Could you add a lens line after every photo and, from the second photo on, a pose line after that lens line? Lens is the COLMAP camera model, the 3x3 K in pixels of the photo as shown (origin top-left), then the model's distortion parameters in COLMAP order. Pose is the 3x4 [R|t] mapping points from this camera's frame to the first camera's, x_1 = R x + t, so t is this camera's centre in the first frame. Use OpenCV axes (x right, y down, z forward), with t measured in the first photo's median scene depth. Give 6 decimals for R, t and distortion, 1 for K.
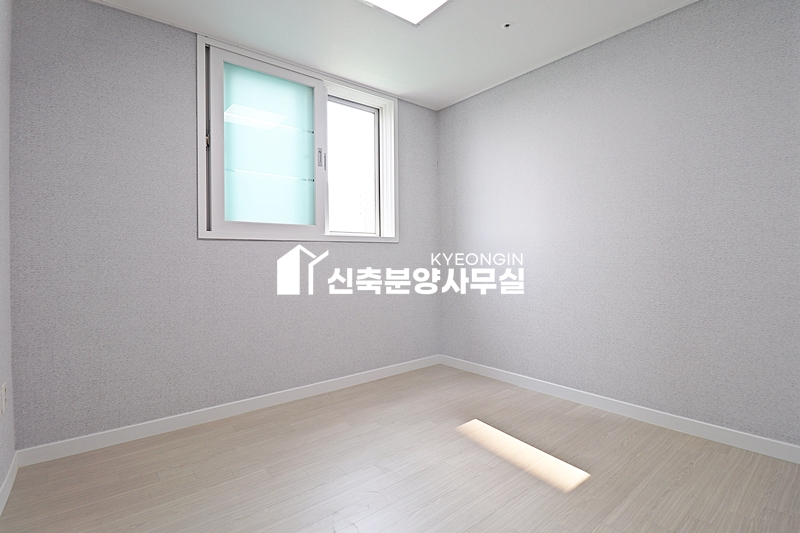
lens RADIAL K [[383.2, 0, 399.6], [0, 383.2, 262.0], [0, 0, 1]] dist [-0.025173, -0.000072]
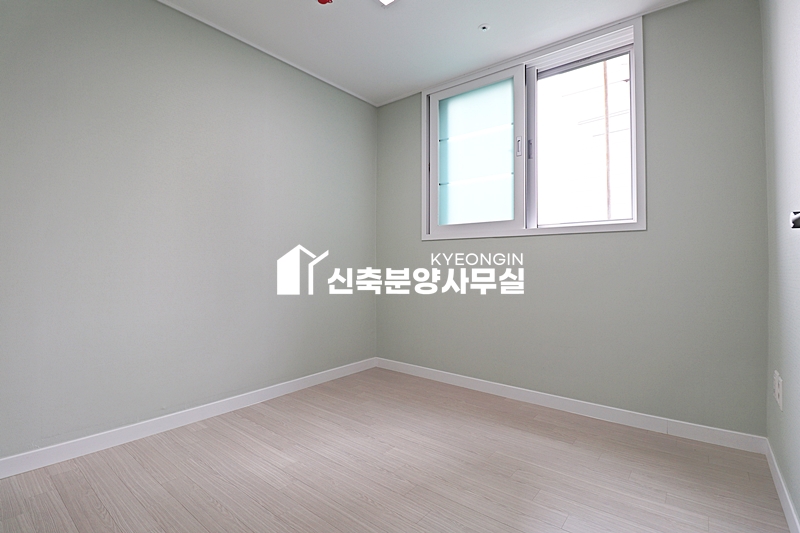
lens RADIAL K [[383.2, 0, 399.6], [0, 383.2, 262.0], [0, 0, 1]] dist [-0.025173, -0.000072]
pose [[0.215704, 0.017626, -0.976300, 0.763870], [0.002828, 0.999822, 0.018675, -0.009916], [0.976455, -0.006789, 0.215615, 0.588360]]
